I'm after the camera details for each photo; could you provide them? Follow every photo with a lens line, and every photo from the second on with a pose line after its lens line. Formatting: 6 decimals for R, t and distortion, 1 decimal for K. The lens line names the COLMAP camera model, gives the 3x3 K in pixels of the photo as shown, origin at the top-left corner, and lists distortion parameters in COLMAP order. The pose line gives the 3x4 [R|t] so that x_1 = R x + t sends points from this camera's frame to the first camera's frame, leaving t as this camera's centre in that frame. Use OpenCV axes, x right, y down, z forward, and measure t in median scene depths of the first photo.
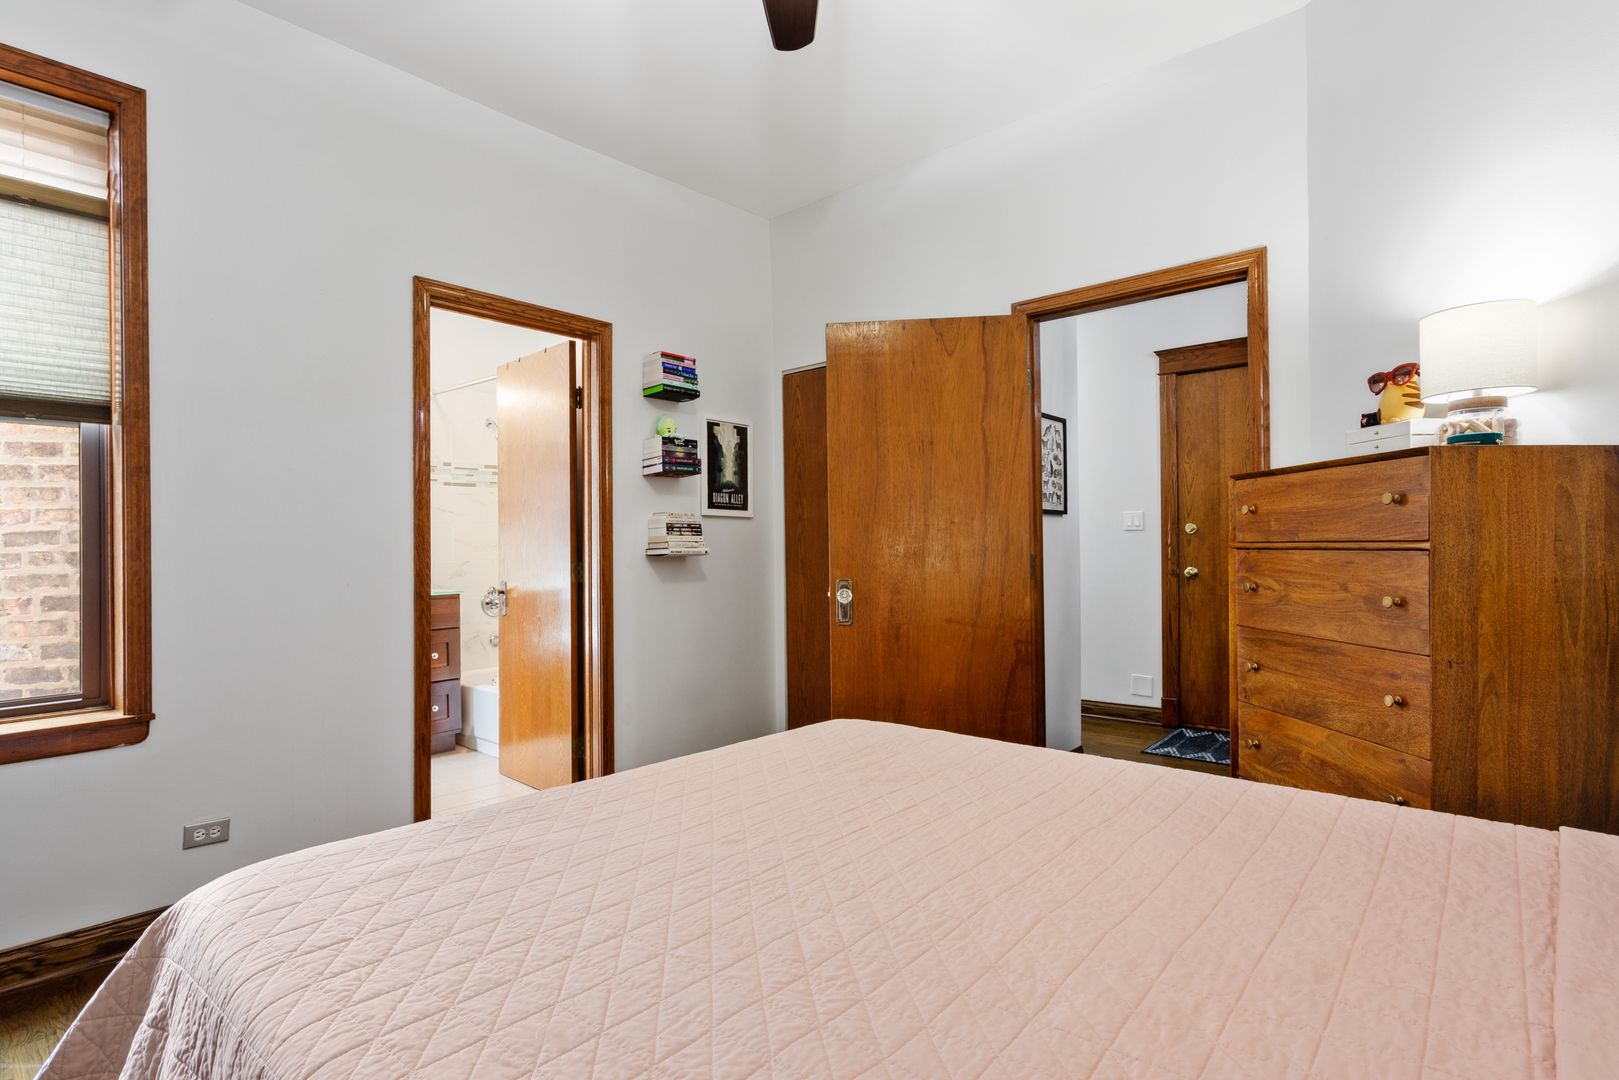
lens RADIAL K [[802.2, 0, 803.5], [0, 802.2, 544.4], [0, 0, 1]] dist [-0.005162, 0.000474]
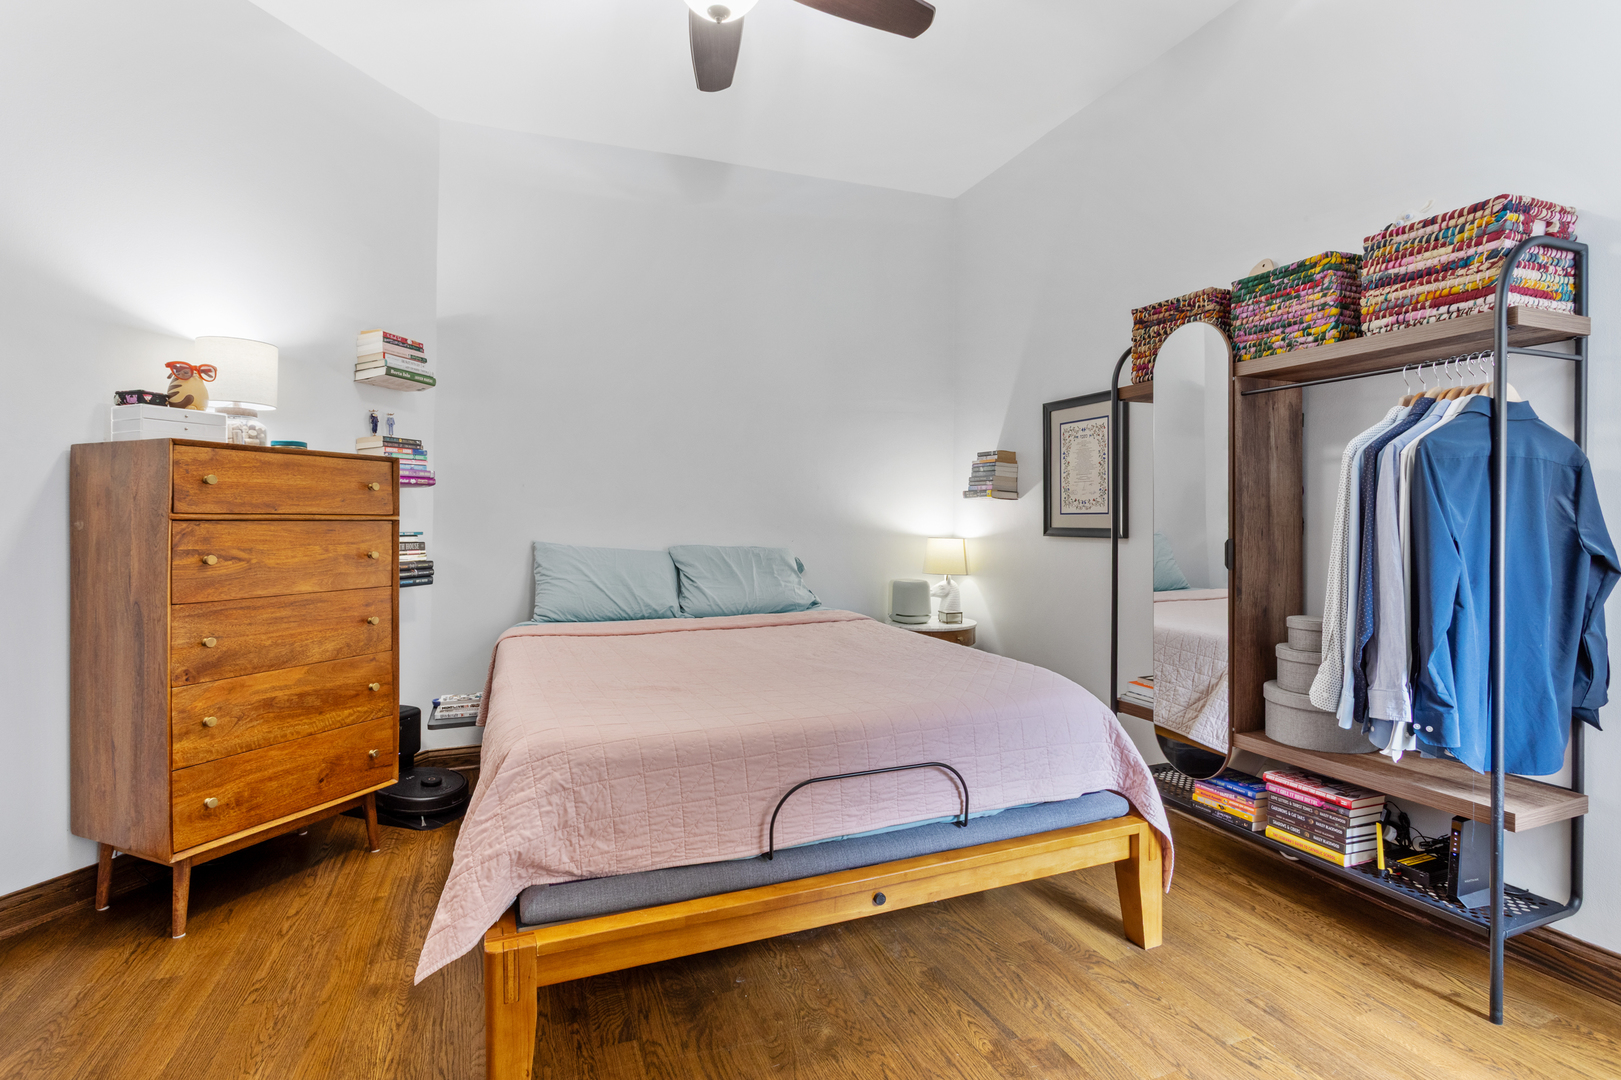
lens RADIAL K [[803.2, 0, 810.8], [0, 803.2, 525.5], [0, 0, 1]] dist [-0.005162, 0.000474]
pose [[-0.885386, 0.007669, 0.464793, -0.527400], [0.009217, 0.999957, 0.001057, 0.016799], [-0.464765, 0.005219, -0.885419, 1.477114]]
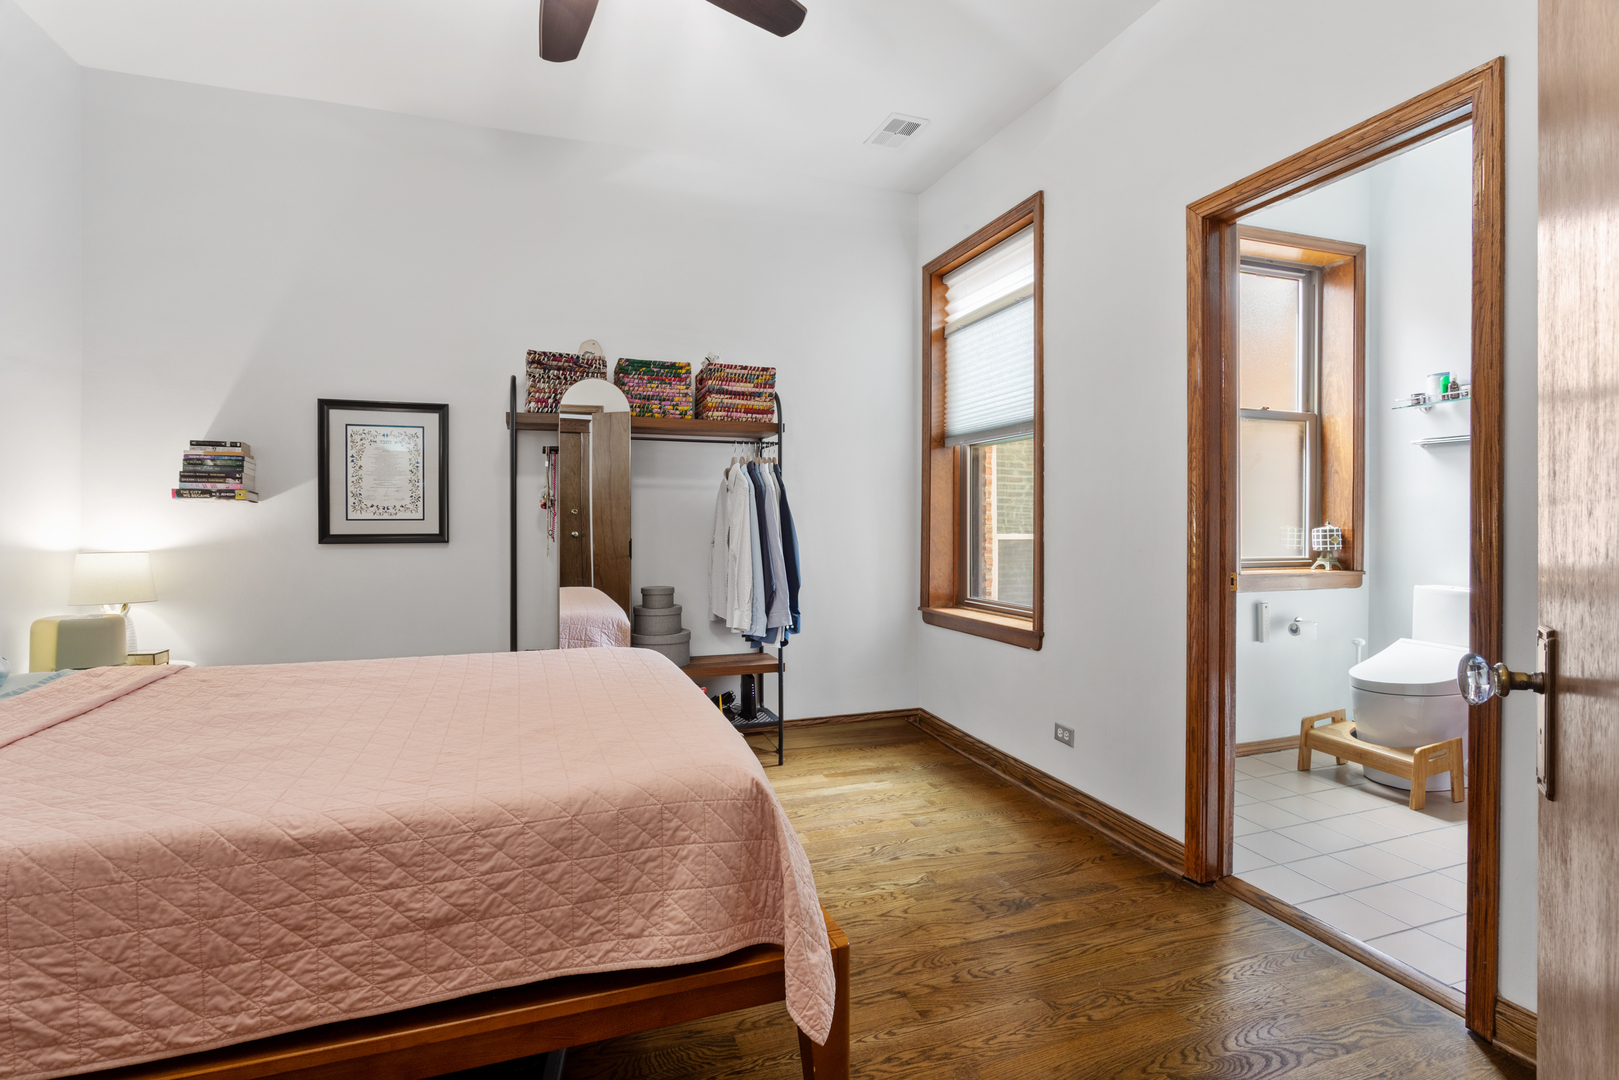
lens RADIAL K [[802.2, 0, 805.1], [0, 802.2, 524.8], [0, 0, 1]] dist [-0.005162, 0.000474]
pose [[-0.485285, 0.019545, -0.874137, 0.622108], [0.009734, 0.999809, 0.016951, -0.007165], [0.874302, -0.000283, -0.485383, 1.315594]]
